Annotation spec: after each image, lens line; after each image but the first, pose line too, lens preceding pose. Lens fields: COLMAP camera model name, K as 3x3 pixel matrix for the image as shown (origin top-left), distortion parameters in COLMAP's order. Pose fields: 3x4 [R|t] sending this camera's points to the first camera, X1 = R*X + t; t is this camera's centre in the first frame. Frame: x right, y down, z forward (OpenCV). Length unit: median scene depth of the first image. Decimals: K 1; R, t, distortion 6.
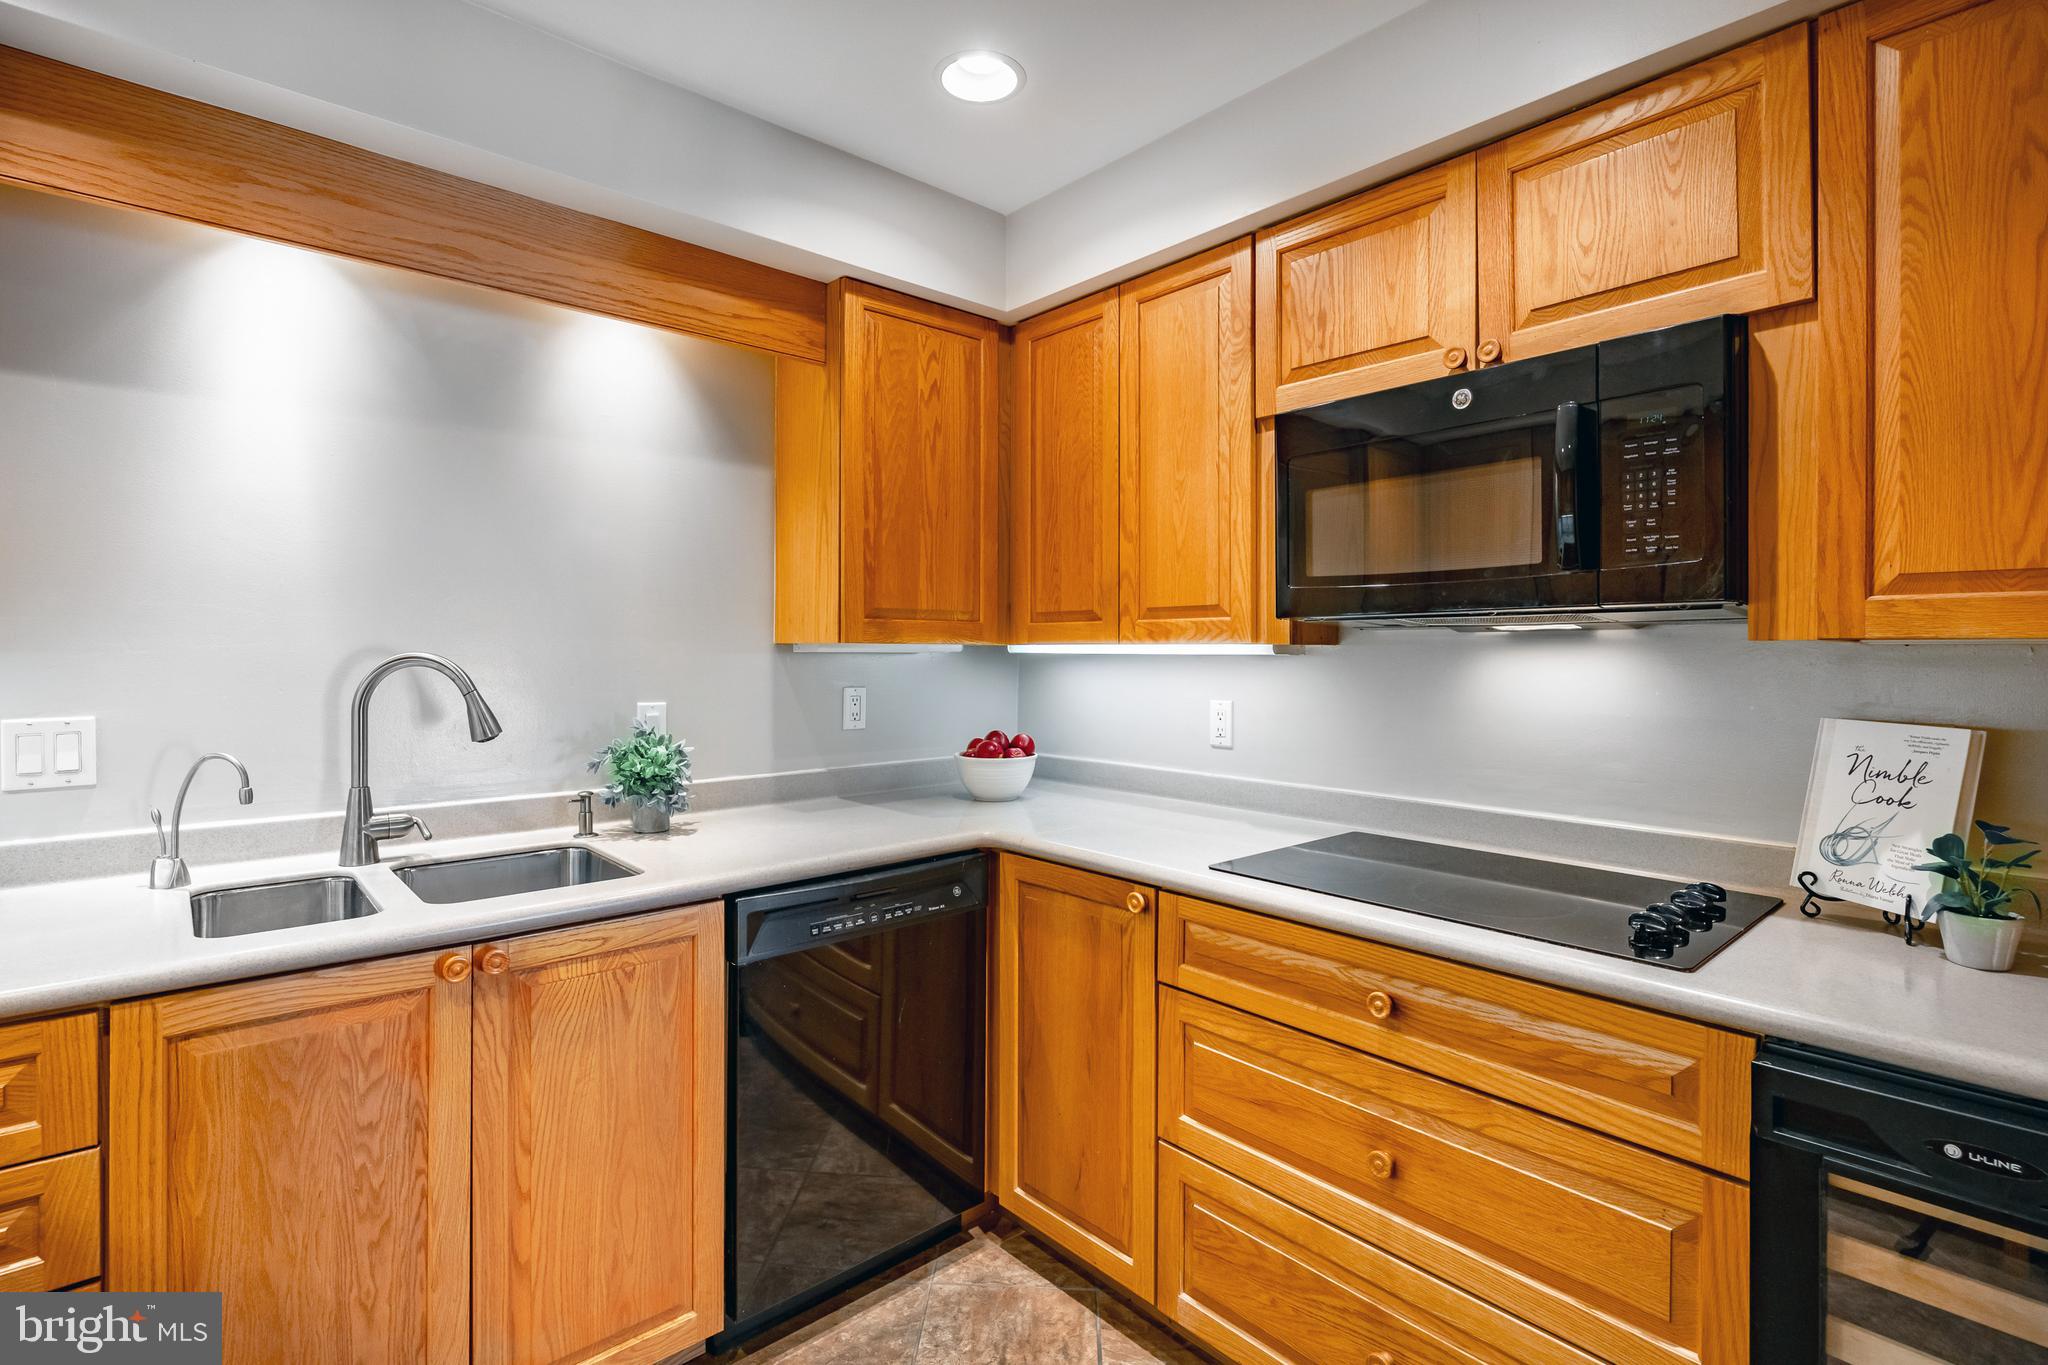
lens RADIAL K [[982.5, 0, 988.9], [0, 982.5, 654.2], [0, 0, 1]] dist [-0.003969, -0.000201]
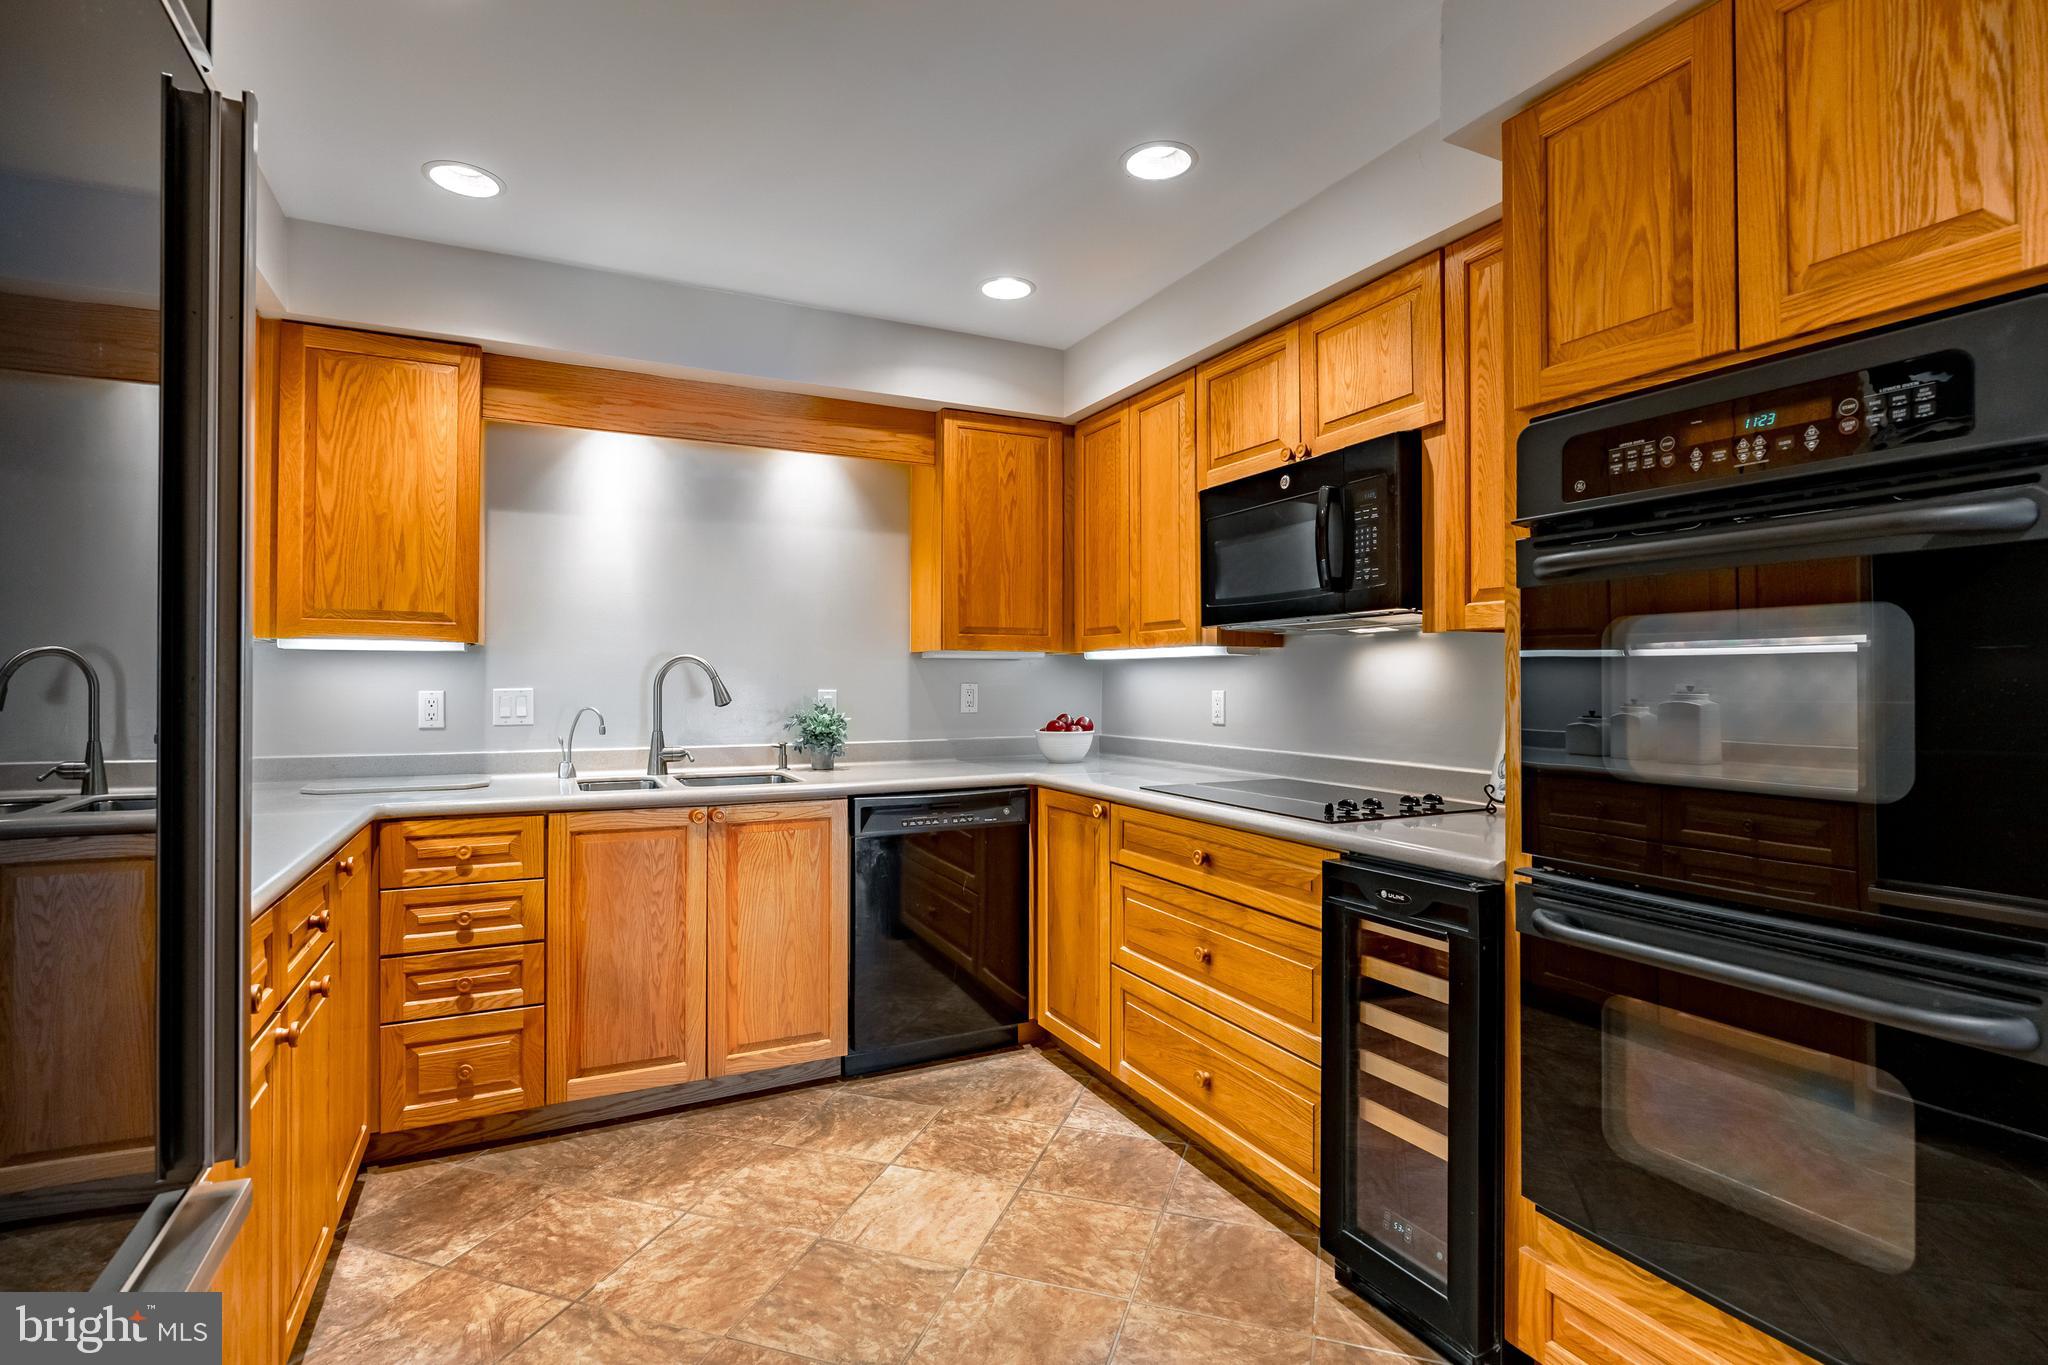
lens RADIAL K [[989.6, 0, 1009.6], [0, 989.6, 673.5], [0, 0, 1]] dist [-0.007819, 0.000083]
pose [[0.969102, -0.005204, -0.246606, 0.389334], [0.002222, 0.999921, -0.012367, 0.052363], [0.246651, 0.011437, 0.969037, -0.538687]]
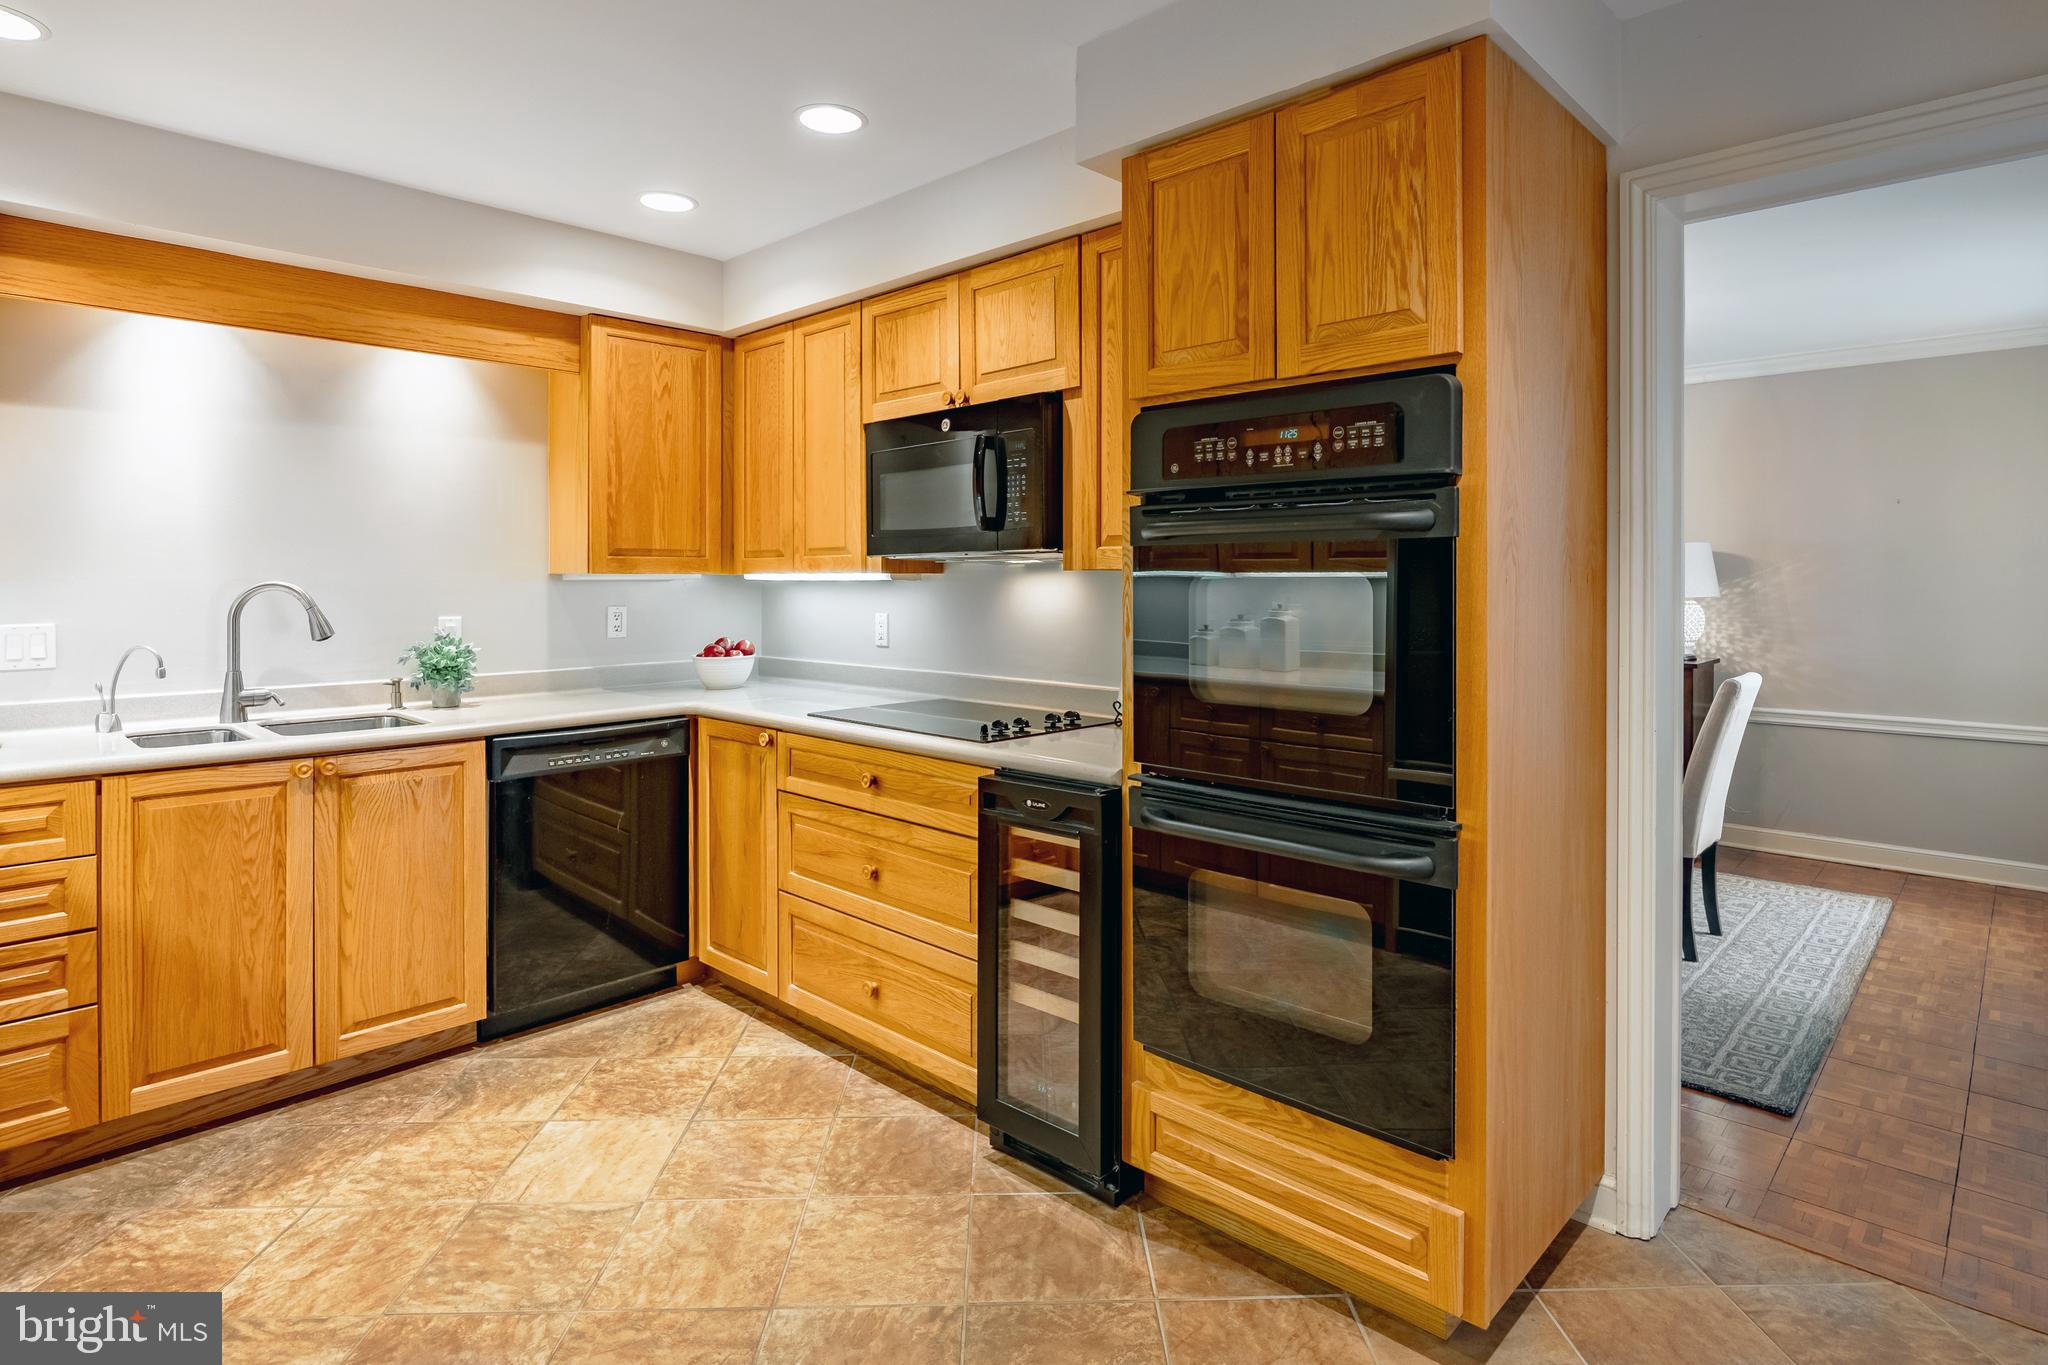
lens RADIAL K [[1088.4, 0, 1039.6], [0, 1088.4, 577.0], [0, 0, 1]] dist [-0.014997, 0.002125]
pose [[0.993793, -0.004694, 0.111148, 0.380500], [0.005376, 0.999968, -0.005840, 0.007174], [-0.111117, 0.006402, 0.993787, -0.740081]]
